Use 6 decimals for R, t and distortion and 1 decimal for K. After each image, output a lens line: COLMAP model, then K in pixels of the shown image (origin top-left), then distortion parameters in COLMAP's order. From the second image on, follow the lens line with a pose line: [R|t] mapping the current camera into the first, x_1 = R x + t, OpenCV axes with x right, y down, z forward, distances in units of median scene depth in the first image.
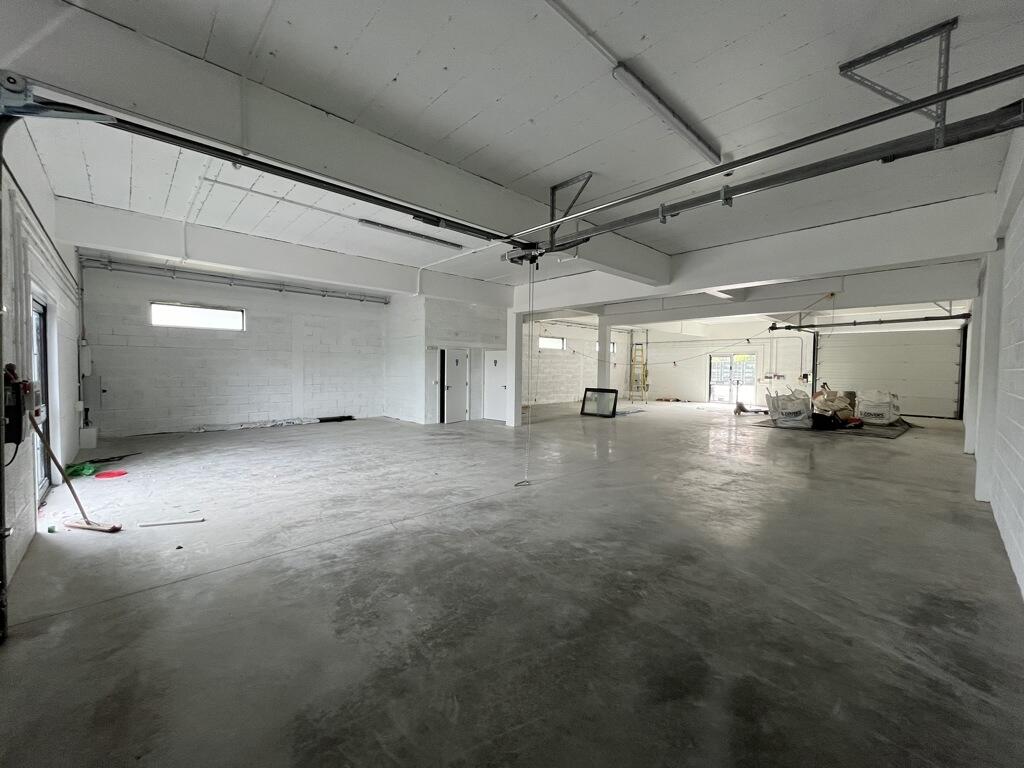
lens RADIAL K [[411.8, 0, 509.9], [0, 411.8, 380.1], [0, 0, 1]] dist [-0.001657, -0.000320]
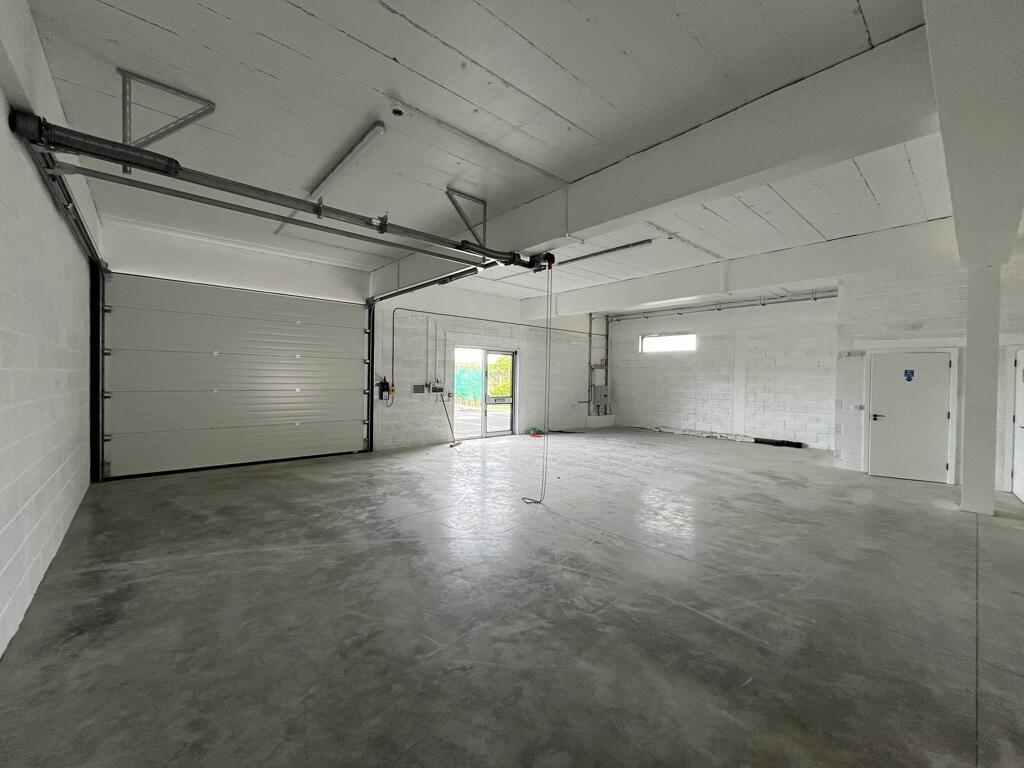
lens RADIAL K [[411.8, 0, 509.8], [0, 411.8, 382.4], [0, 0, 1]] dist [-0.001657, -0.000320]
pose [[-0.033928, 0.003599, -0.999418, 1.479750], [-0.044098, 0.999014, 0.005094, -0.037136], [0.998451, 0.044245, -0.033736, 1.465643]]
